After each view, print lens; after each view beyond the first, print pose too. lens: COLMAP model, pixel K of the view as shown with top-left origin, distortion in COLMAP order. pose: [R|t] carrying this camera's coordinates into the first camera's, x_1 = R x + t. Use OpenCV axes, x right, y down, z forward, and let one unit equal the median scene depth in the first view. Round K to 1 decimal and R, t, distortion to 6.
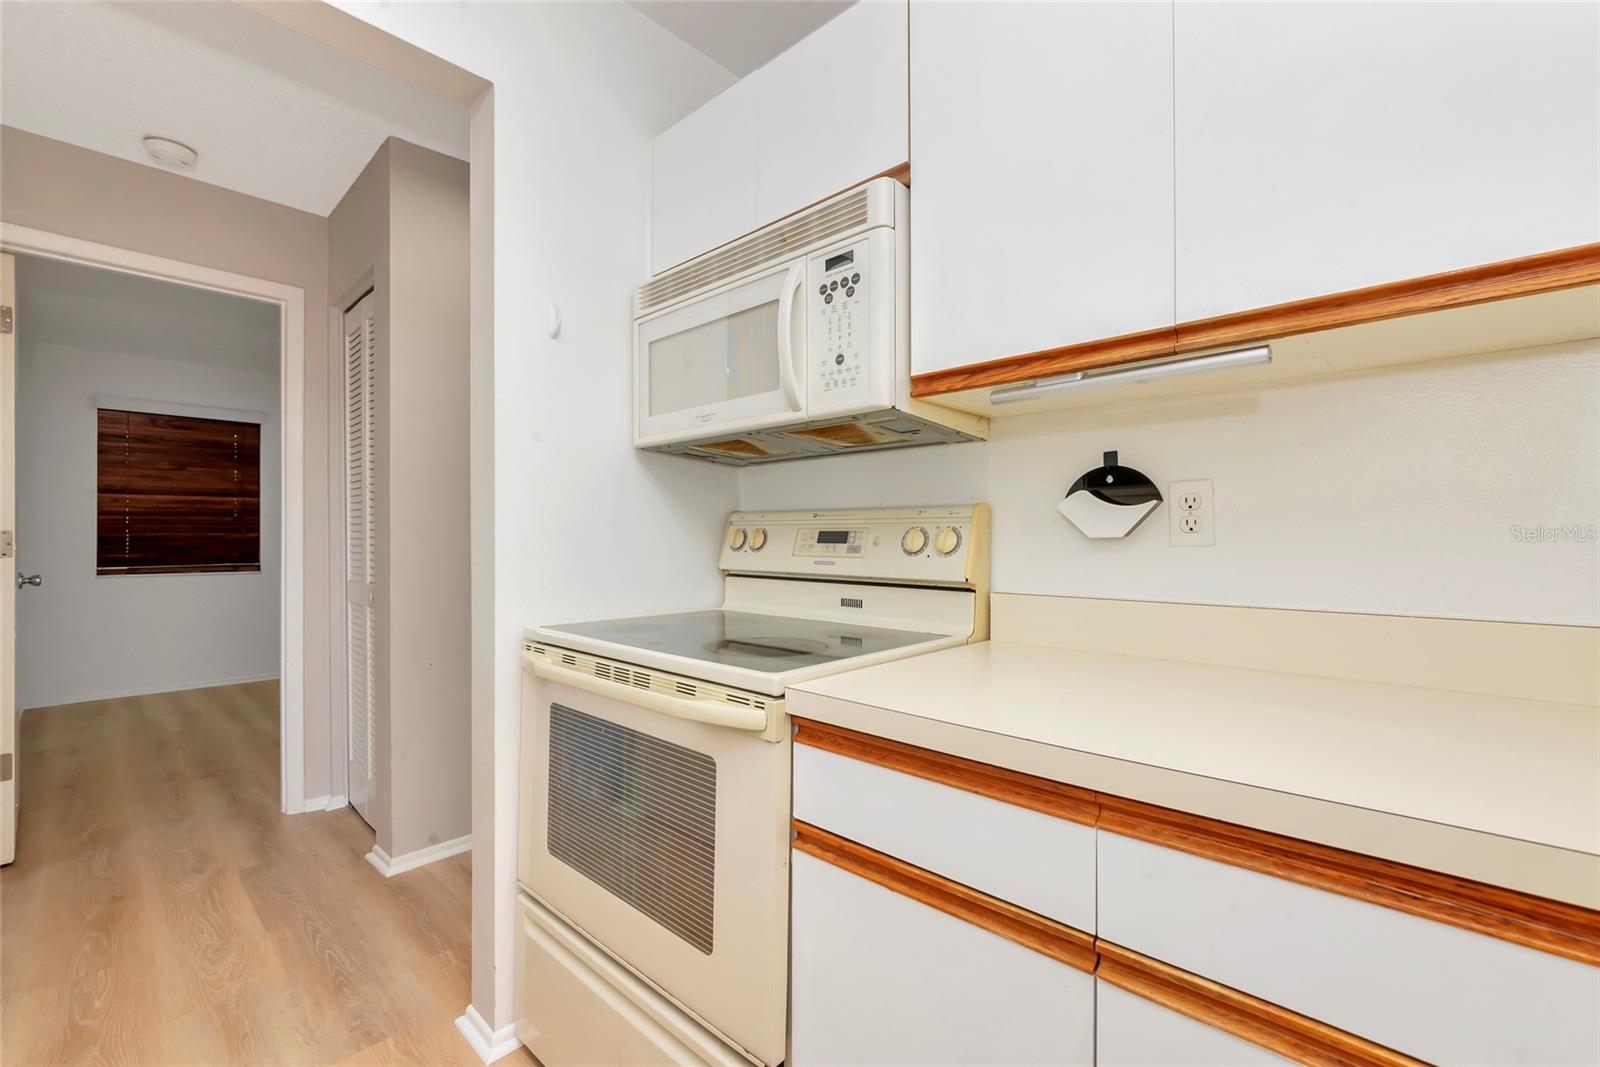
lens RADIAL K [[676.7, 0, 806.9], [0, 676.7, 533.7], [0, 0, 1]] dist [0.003770, 0.000598]
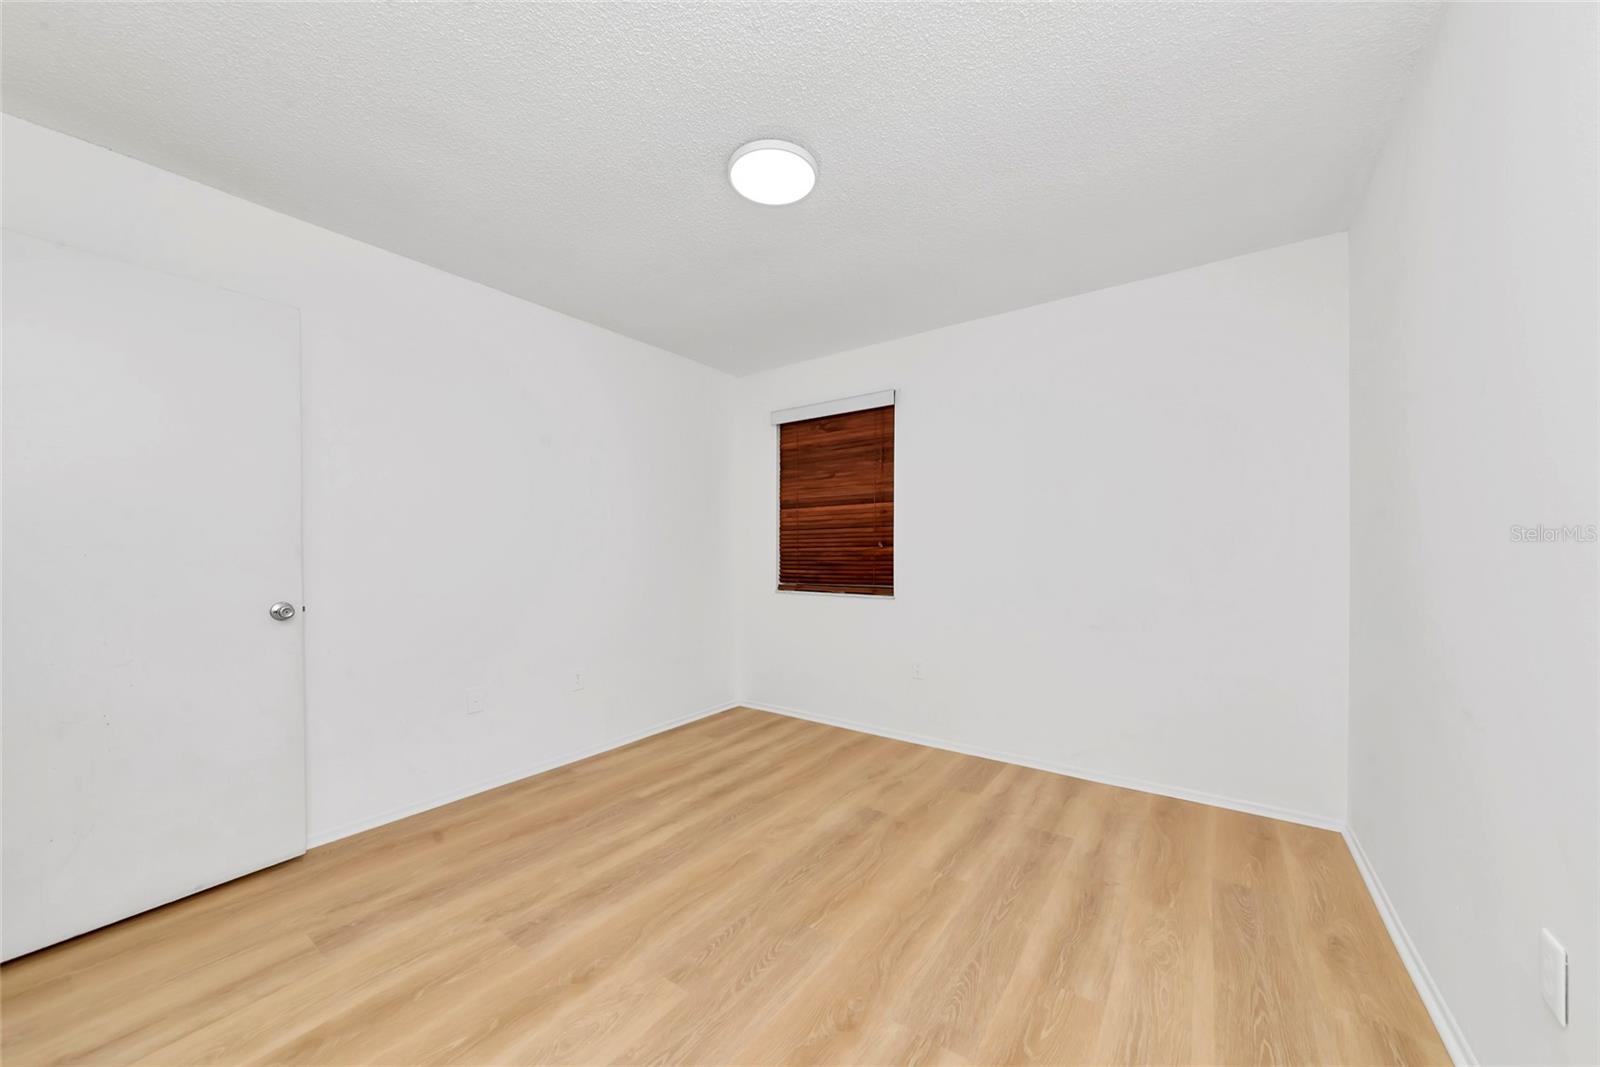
lens RADIAL K [[579.4, 0, 800.5], [0, 579.4, 548.5], [0, 0, 1]] dist [0.007498, -0.000068]
pose [[0.123803, 0.003285, -0.992301, -0.173208], [0.013451, 0.999897, 0.004988, -0.004743], [0.992216, -0.013965, 0.123747, 0.881413]]
